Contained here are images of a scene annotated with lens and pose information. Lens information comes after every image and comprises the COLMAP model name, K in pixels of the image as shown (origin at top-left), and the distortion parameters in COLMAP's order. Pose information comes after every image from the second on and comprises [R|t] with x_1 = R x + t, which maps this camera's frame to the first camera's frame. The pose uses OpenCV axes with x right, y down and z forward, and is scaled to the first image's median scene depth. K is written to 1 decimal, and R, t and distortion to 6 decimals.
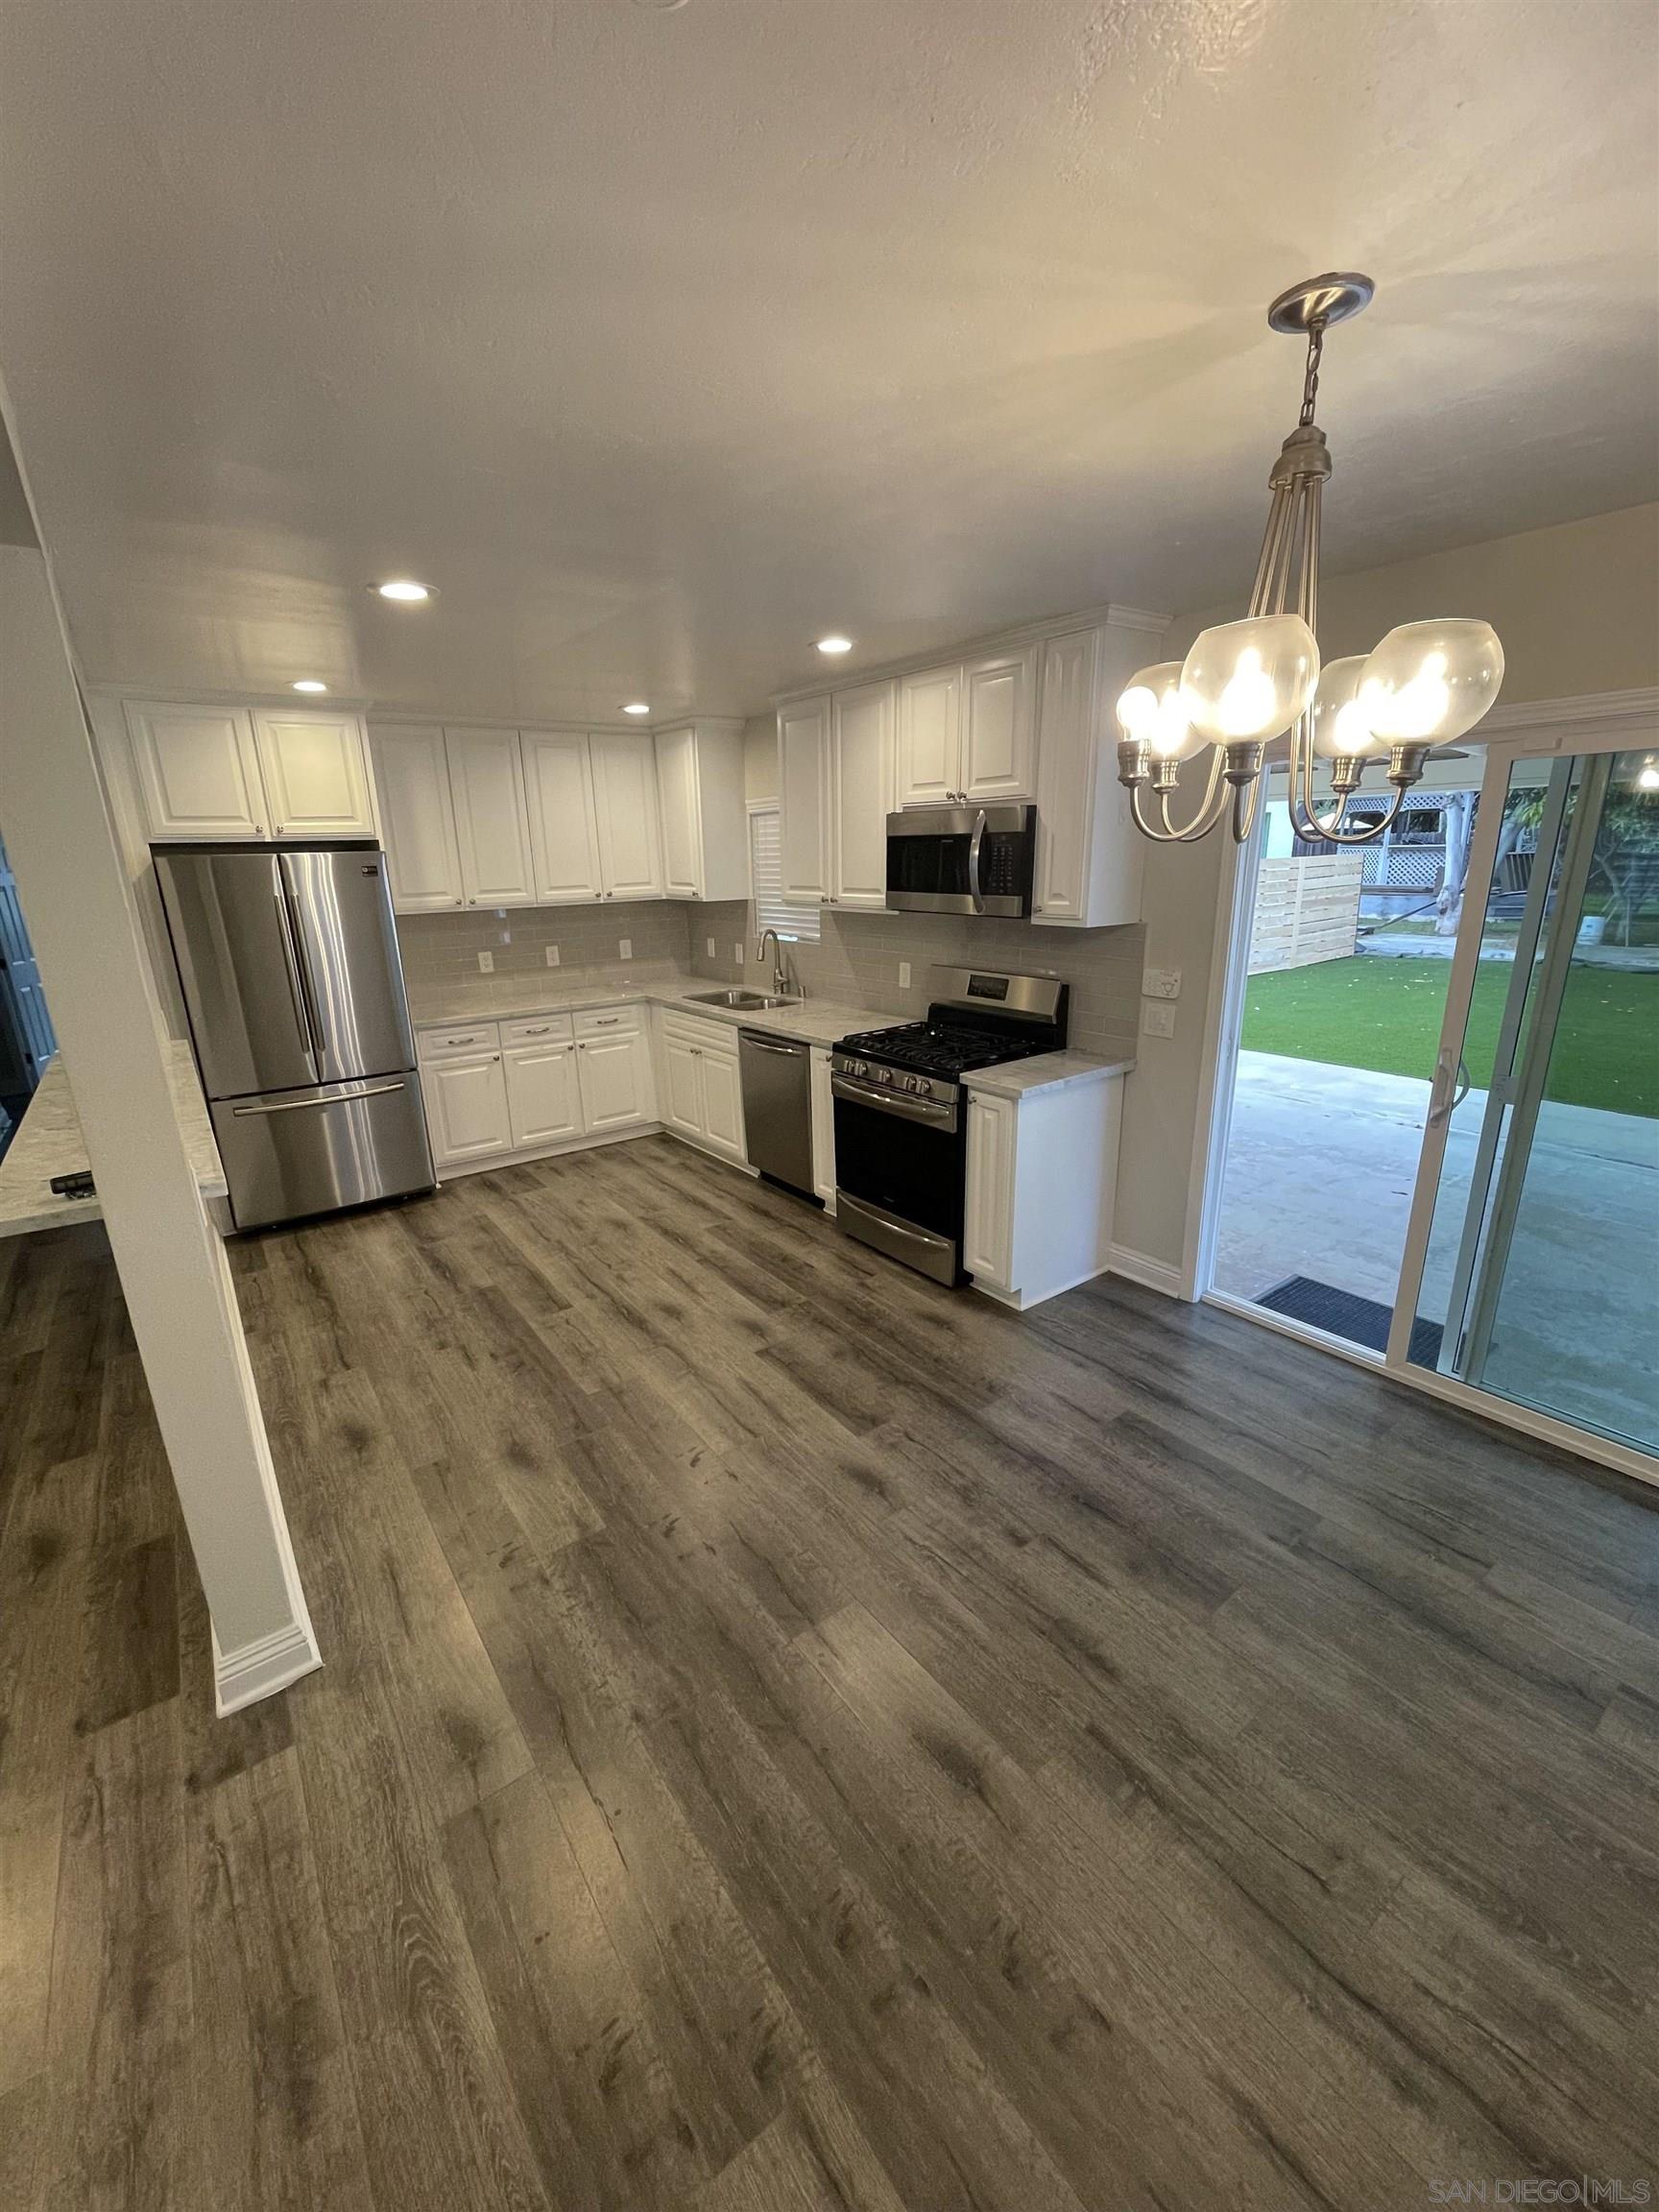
lens RADIAL K [[896.1, 0, 834.6], [0, 896.1, 1105.7], [0, 0, 1]] dist [-0.002158, -0.000230]
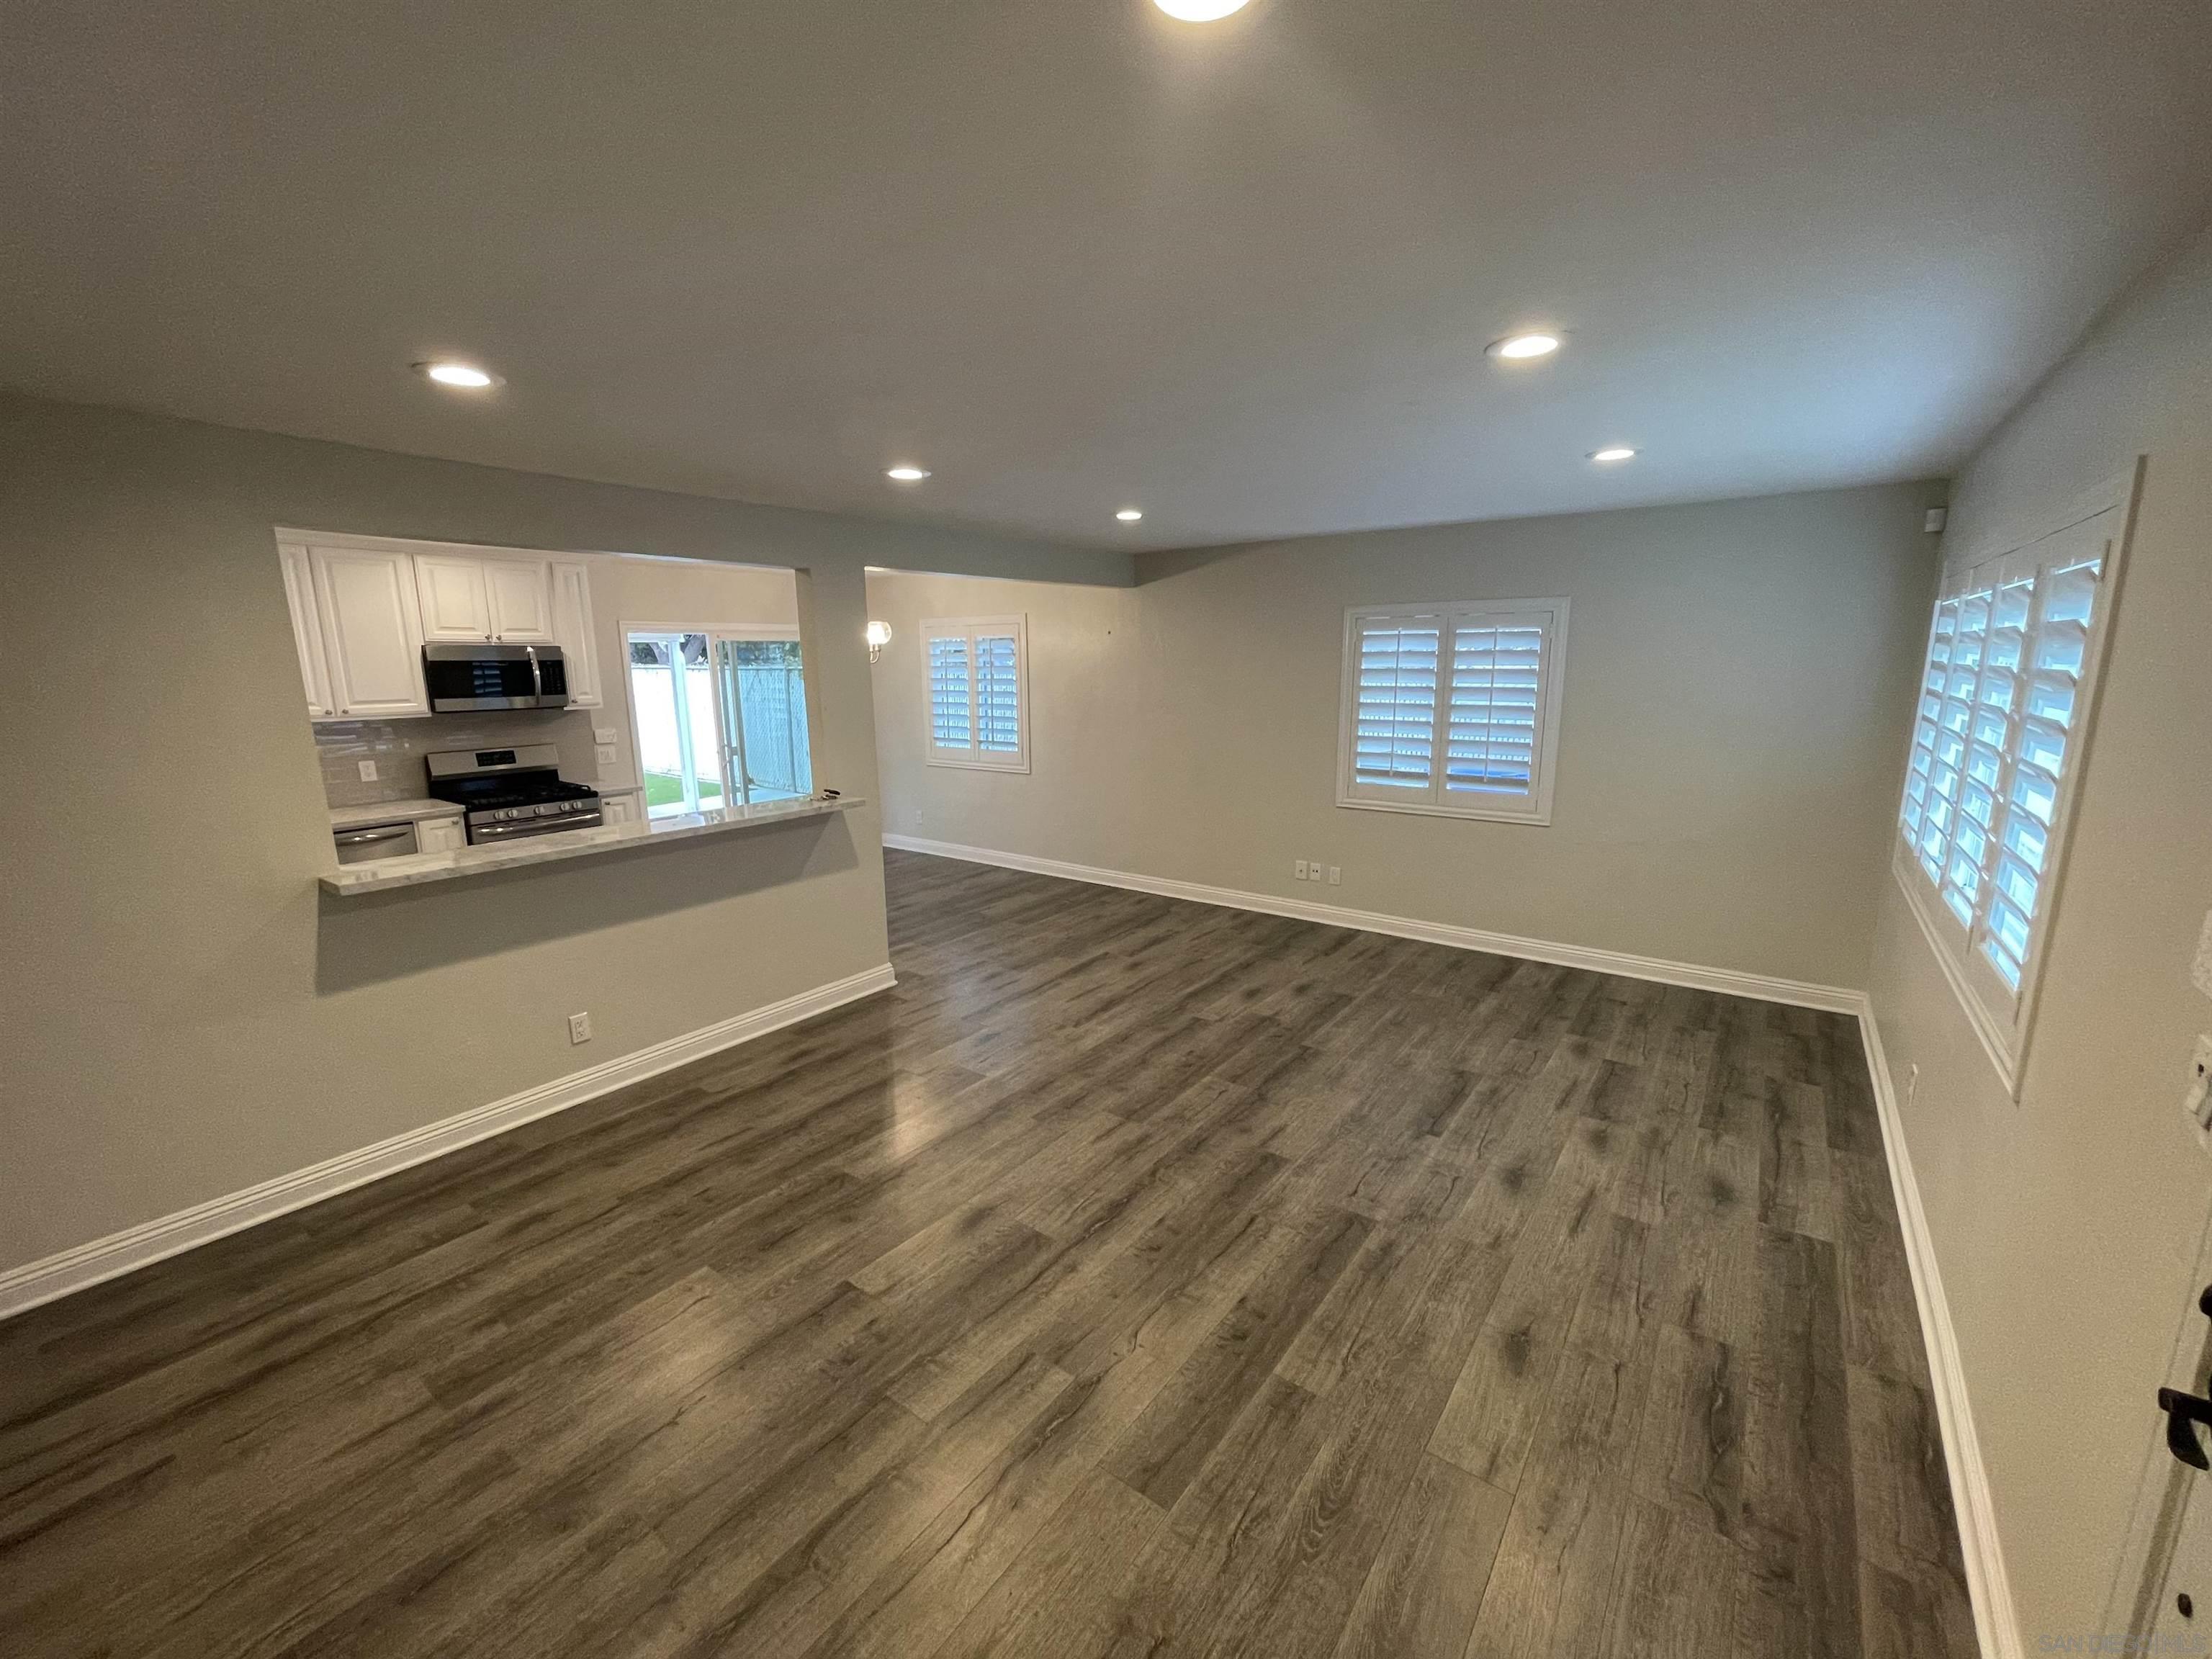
lens RADIAL K [[896.1, 0, 1106.5], [0, 896.1, 828.6], [0, 0, 1]] dist [-0.002158, -0.000230]
pose [[-0.281278, -0.164056, 0.945499, -1.287001], [0.277199, 0.929386, 0.243725, -0.083862], [-0.918718, 0.330646, -0.215940, 0.332725]]
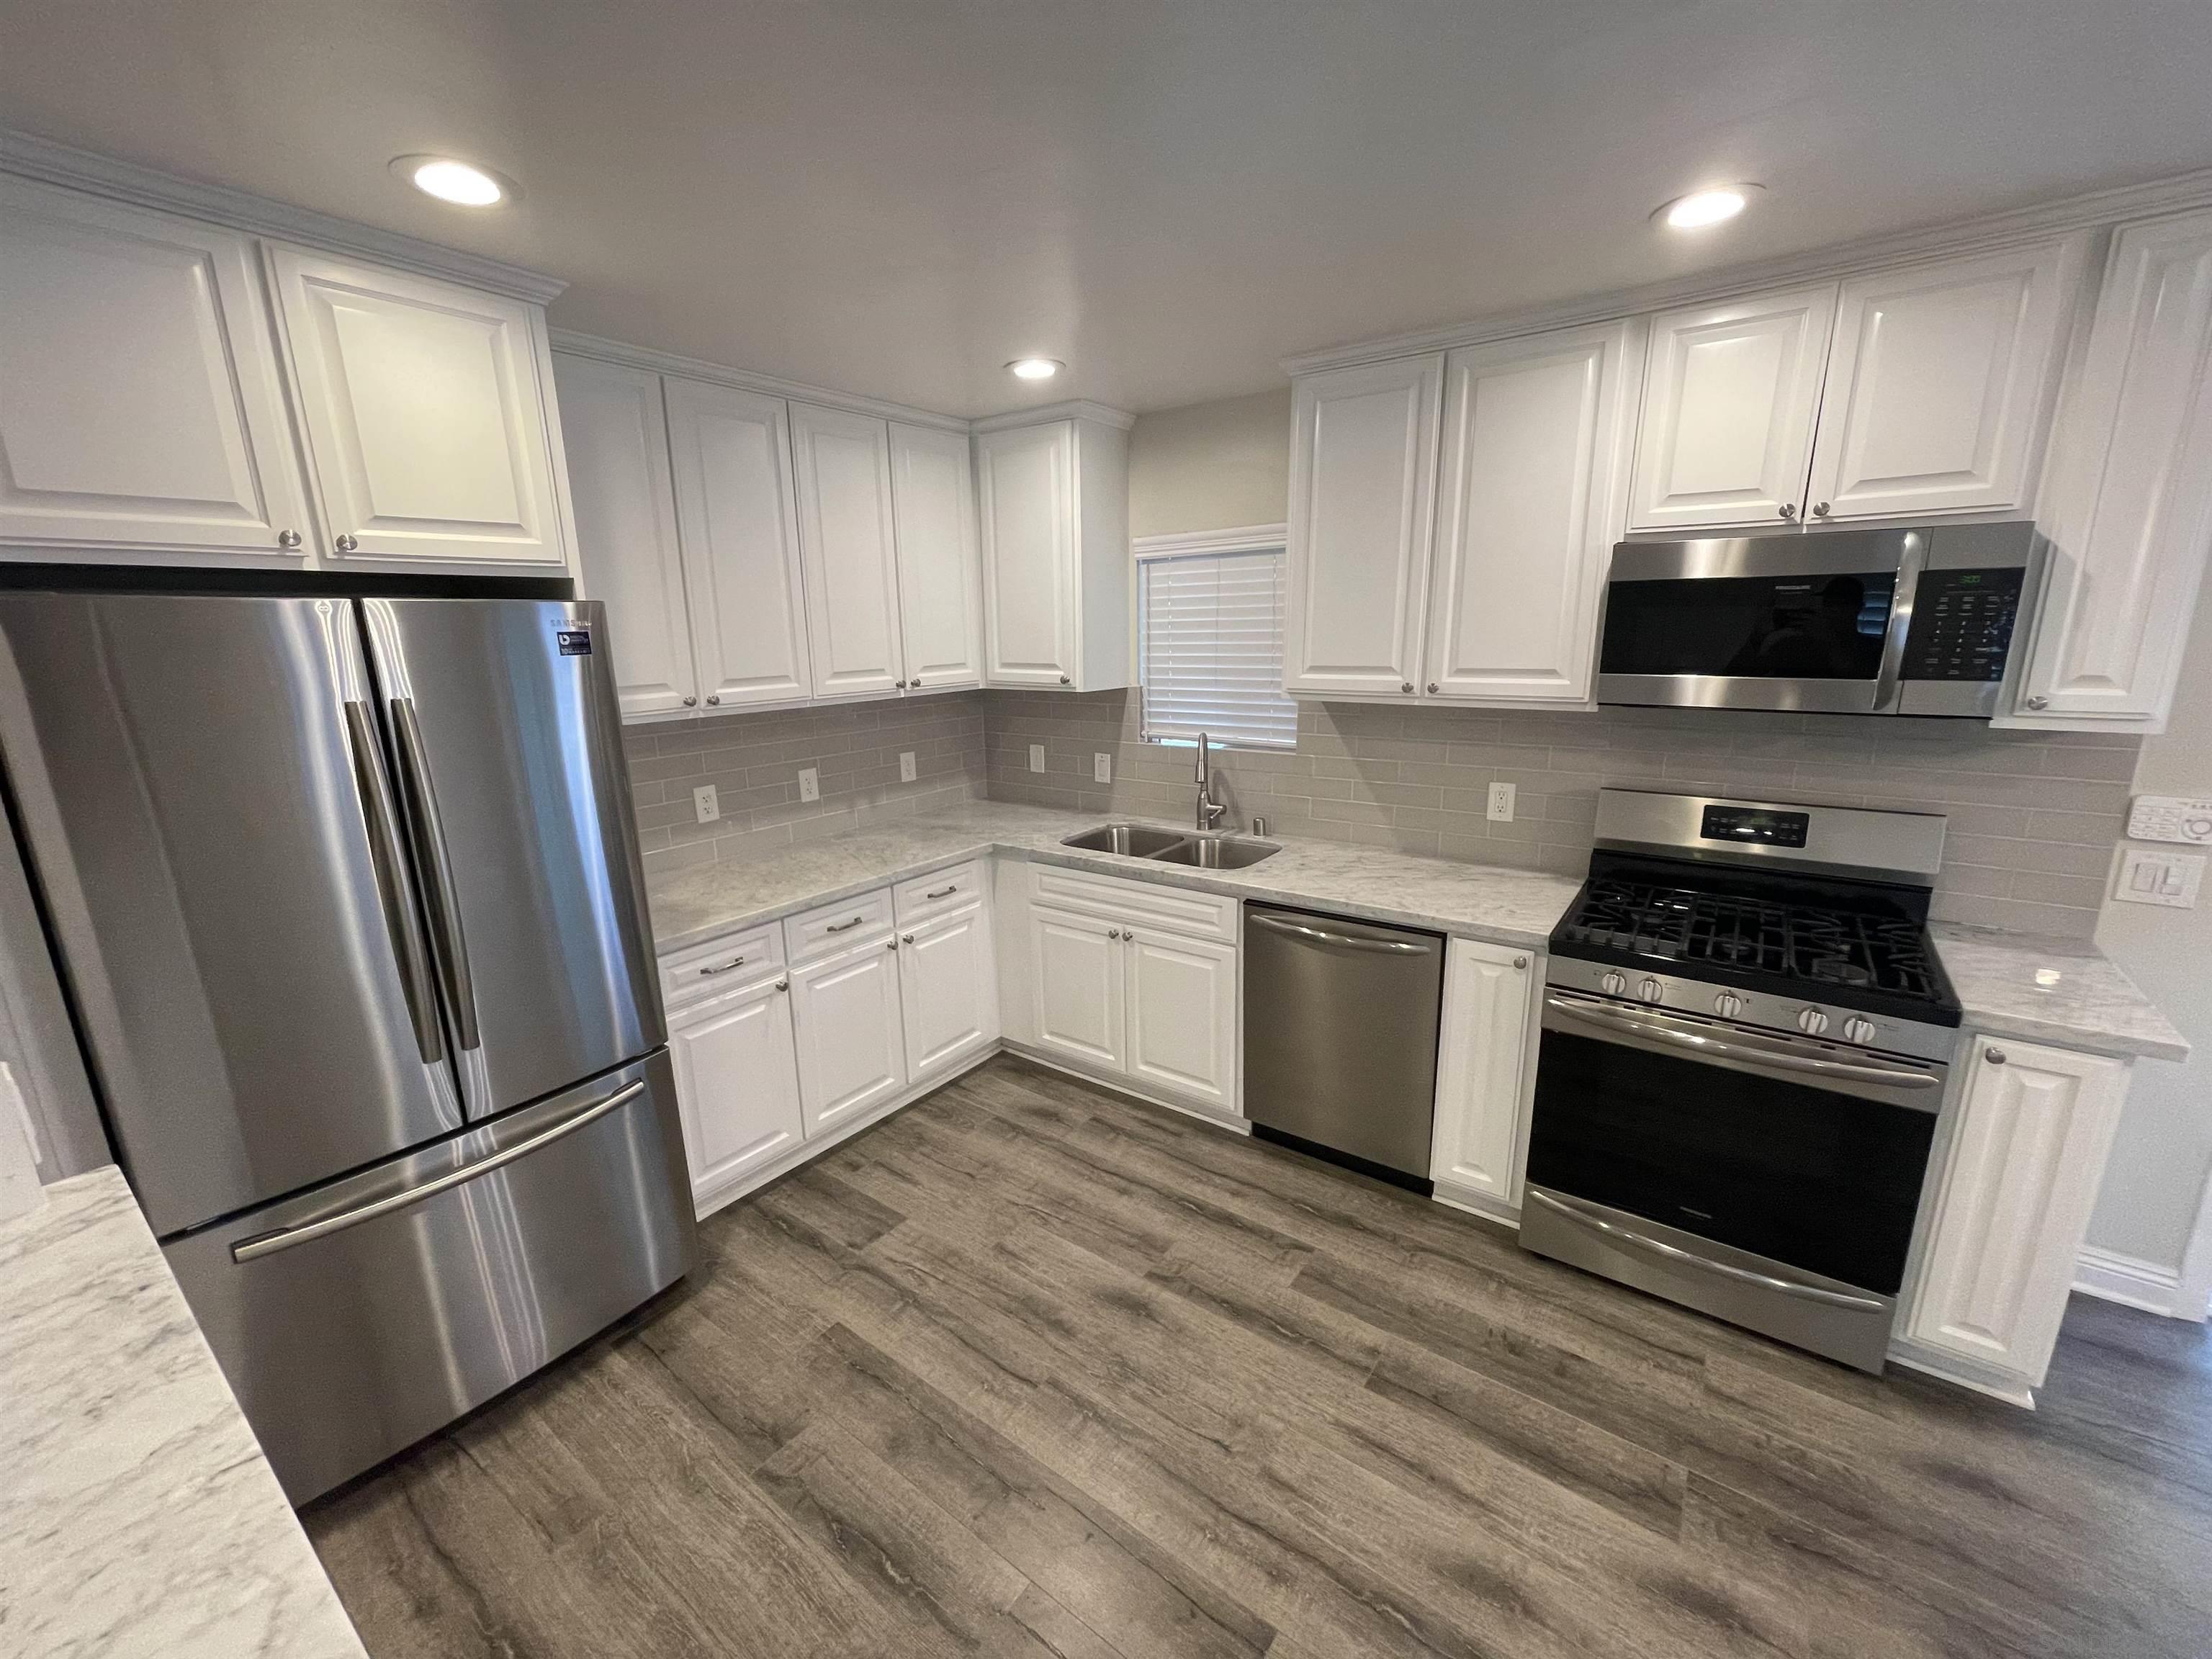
lens RADIAL K [[896.1, 0, 1105.8], [0, 896.1, 830.2], [0, 0, 1]] dist [-0.002158, -0.000230]
pose [[0.956861, -0.061330, 0.283999, -0.348862], [0.077994, 0.995810, -0.047736, -0.108981], [-0.279882, 0.067827, 0.957636, 0.433936]]
